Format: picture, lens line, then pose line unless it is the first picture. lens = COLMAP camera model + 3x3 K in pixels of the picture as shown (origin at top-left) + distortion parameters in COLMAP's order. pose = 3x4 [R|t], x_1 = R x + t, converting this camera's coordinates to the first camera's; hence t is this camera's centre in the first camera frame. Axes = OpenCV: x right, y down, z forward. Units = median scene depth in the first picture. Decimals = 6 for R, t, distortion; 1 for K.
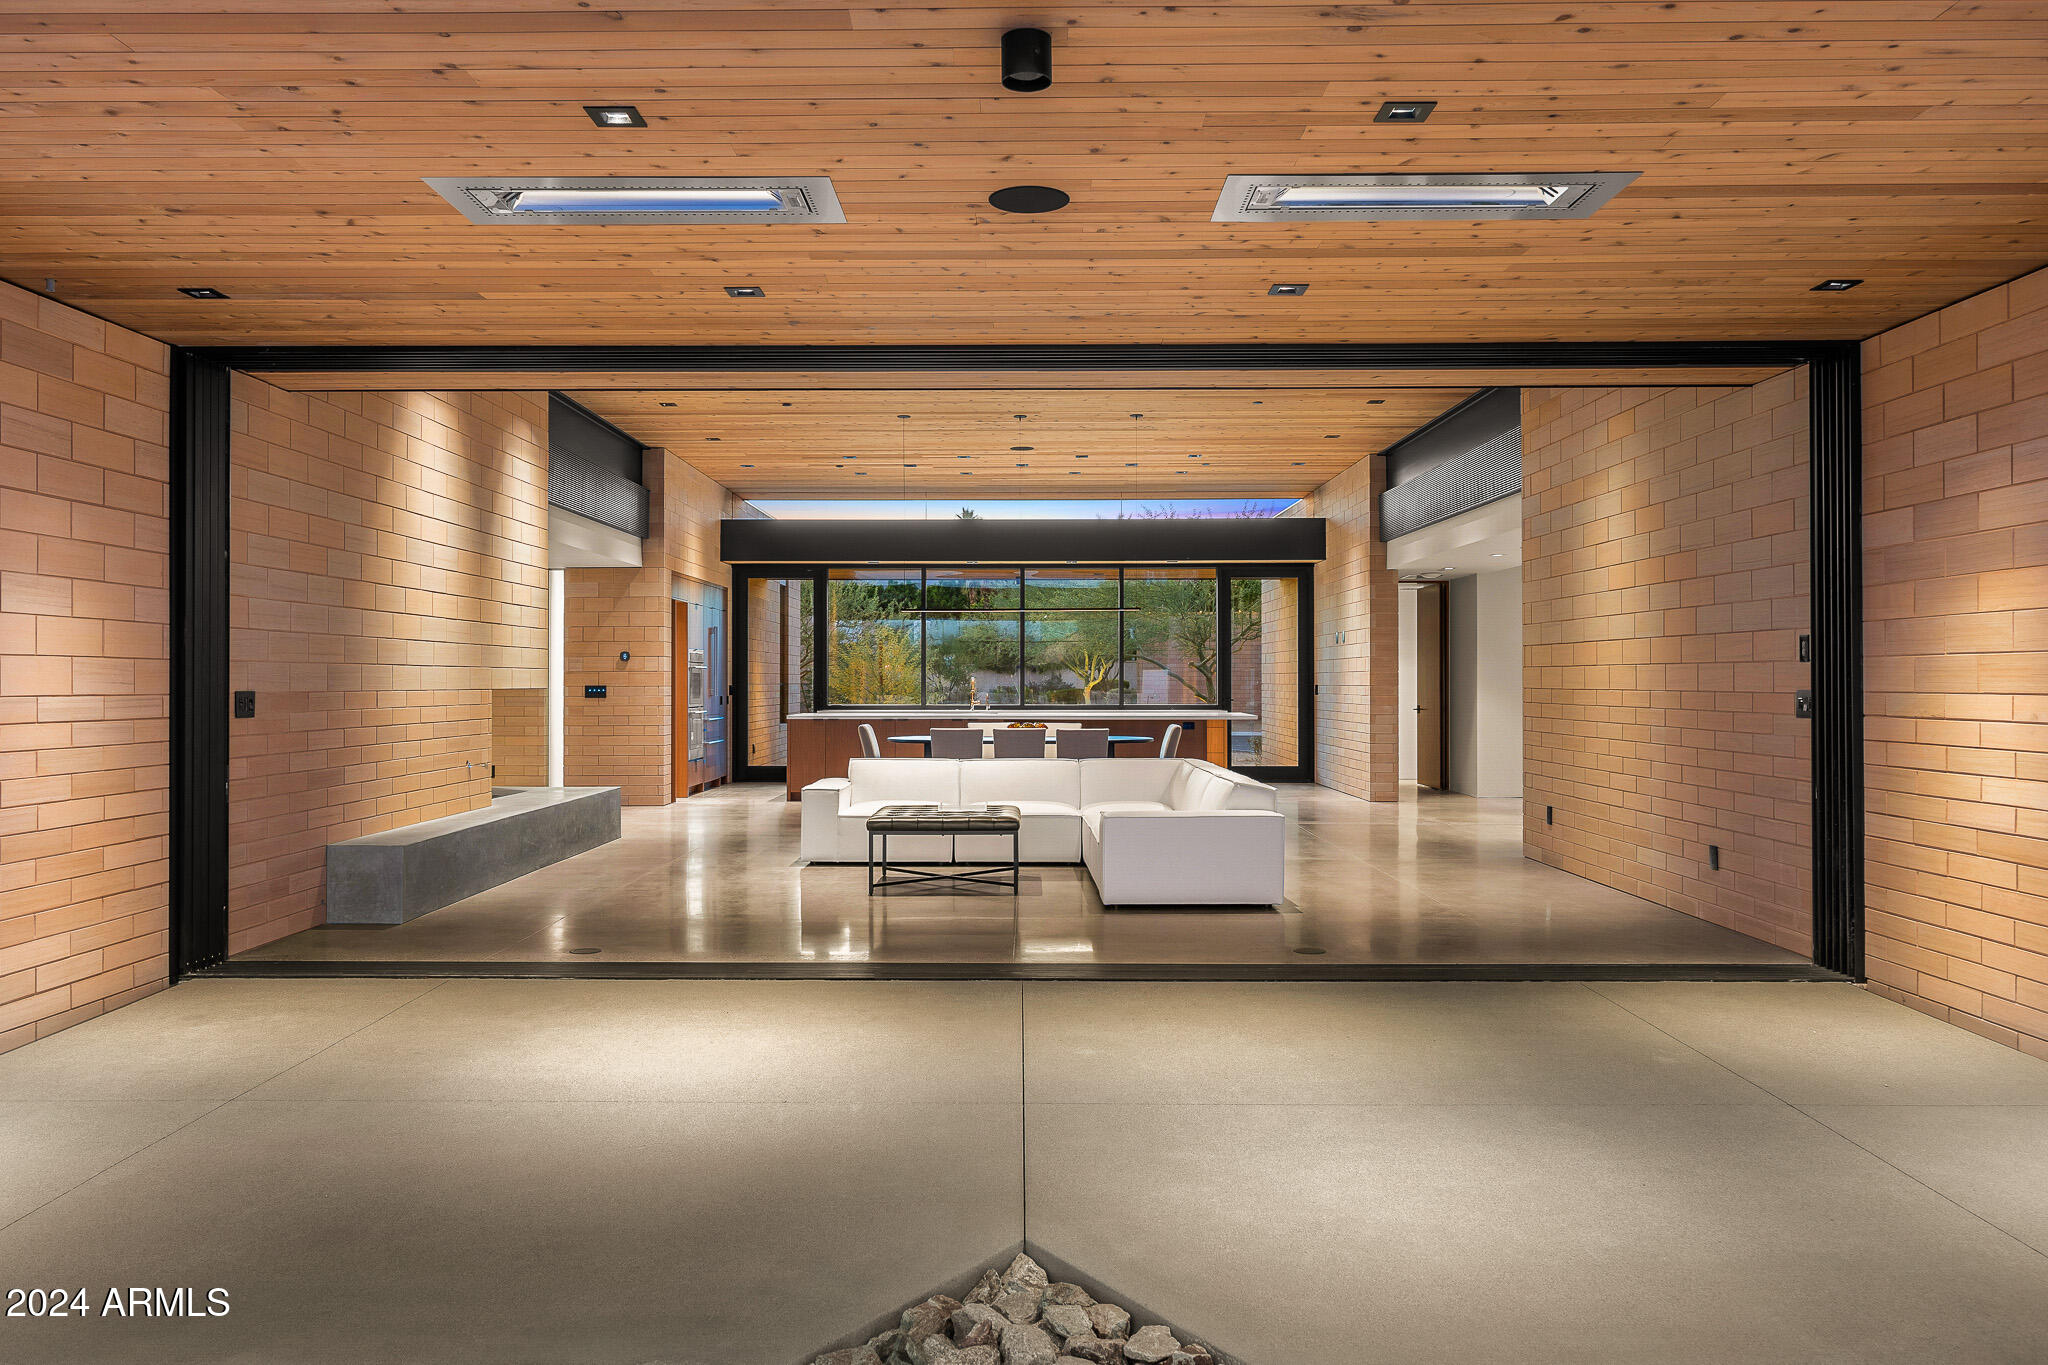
lens RADIAL K [[1479.5, 0, 1019.5], [0, 1479.5, 652.9], [0, 0, 1]] dist [0.008288, 0.002683]
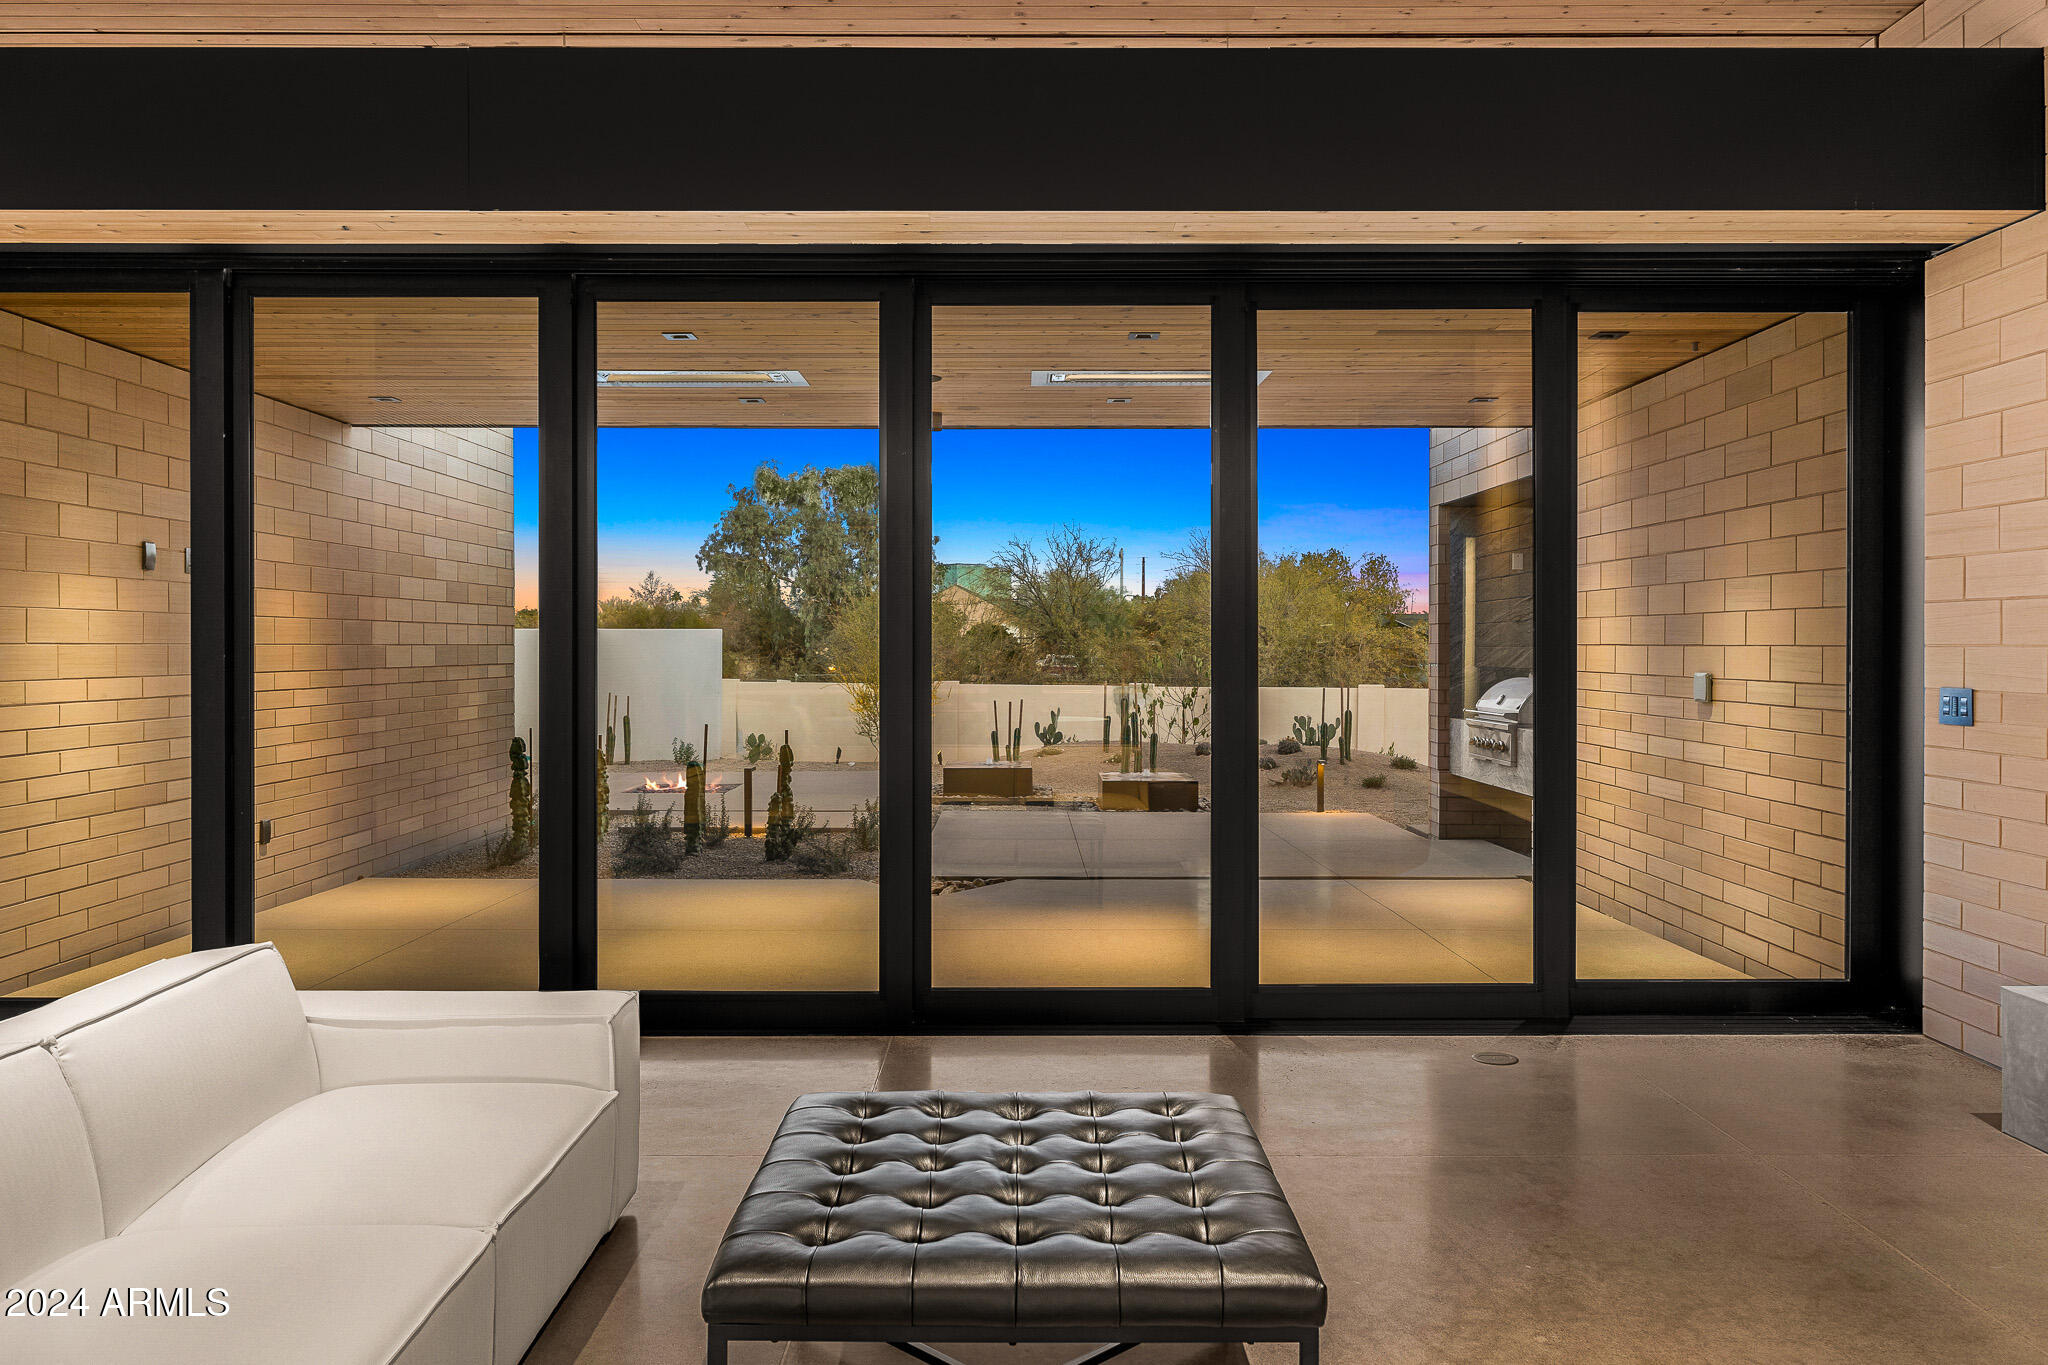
lens RADIAL K [[1479.5, 0, 1019.5], [0, 1479.5, 652.9], [0, 0, 1]] dist [0.008288, 0.002683]
pose [[-0.999839, 0.000287, -0.017955, -0.066380], [0.000554, 0.999889, -0.014908, 0.024125], [0.017949, -0.014916, -0.999728, 2.105522]]
